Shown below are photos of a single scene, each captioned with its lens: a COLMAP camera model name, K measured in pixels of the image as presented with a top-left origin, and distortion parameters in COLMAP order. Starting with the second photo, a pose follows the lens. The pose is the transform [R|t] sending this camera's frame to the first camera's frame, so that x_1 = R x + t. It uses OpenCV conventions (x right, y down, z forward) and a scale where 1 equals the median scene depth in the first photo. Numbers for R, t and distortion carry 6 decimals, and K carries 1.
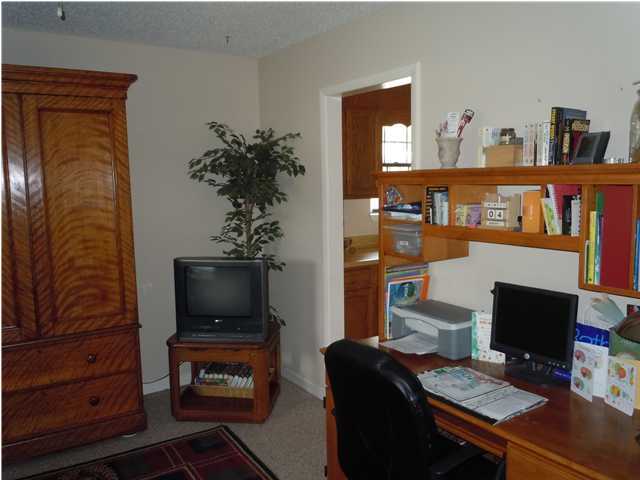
lens RADIAL K [[538.9, 0, 319.6], [0, 538.9, 244.4], [0, 0, 1]] dist [-0.002885, -0.023163]
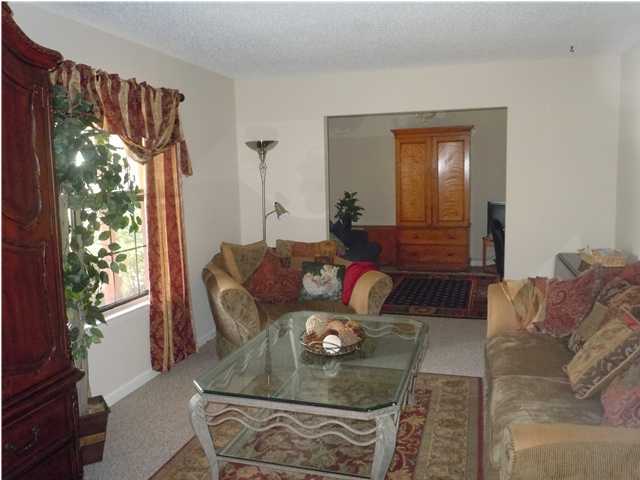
lens RADIAL K [[538.9, 0, 316.4], [0, 538.9, 227.2], [0, 0, 1]] dist [-0.002885, -0.023163]
pose [[0.654213, 0.071578, -0.752915, 0.856834], [-0.076565, 0.996665, 0.028223, 0.111926], [0.752425, 0.039183, 0.657512, -0.915856]]
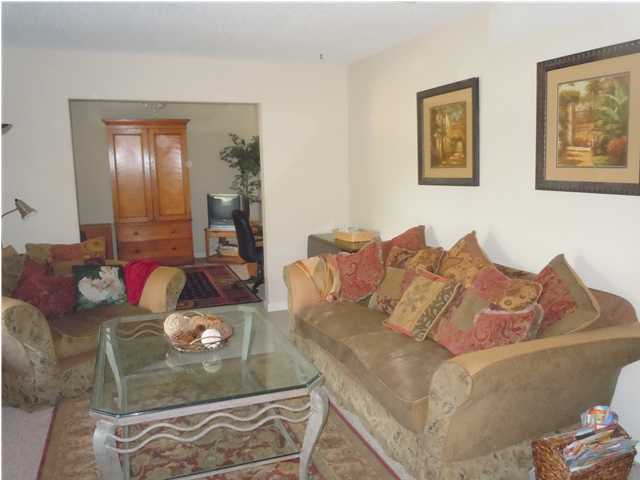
lens RADIAL K [[538.9, 0, 320.4], [0, 538.9, 237.0], [0, 0, 1]] dist [-0.002885, -0.023163]
pose [[0.979648, 0.021158, -0.199604, 0.606744], [-0.017607, 0.999654, 0.019548, 0.140724], [0.199949, -0.015636, 0.979682, -1.068575]]
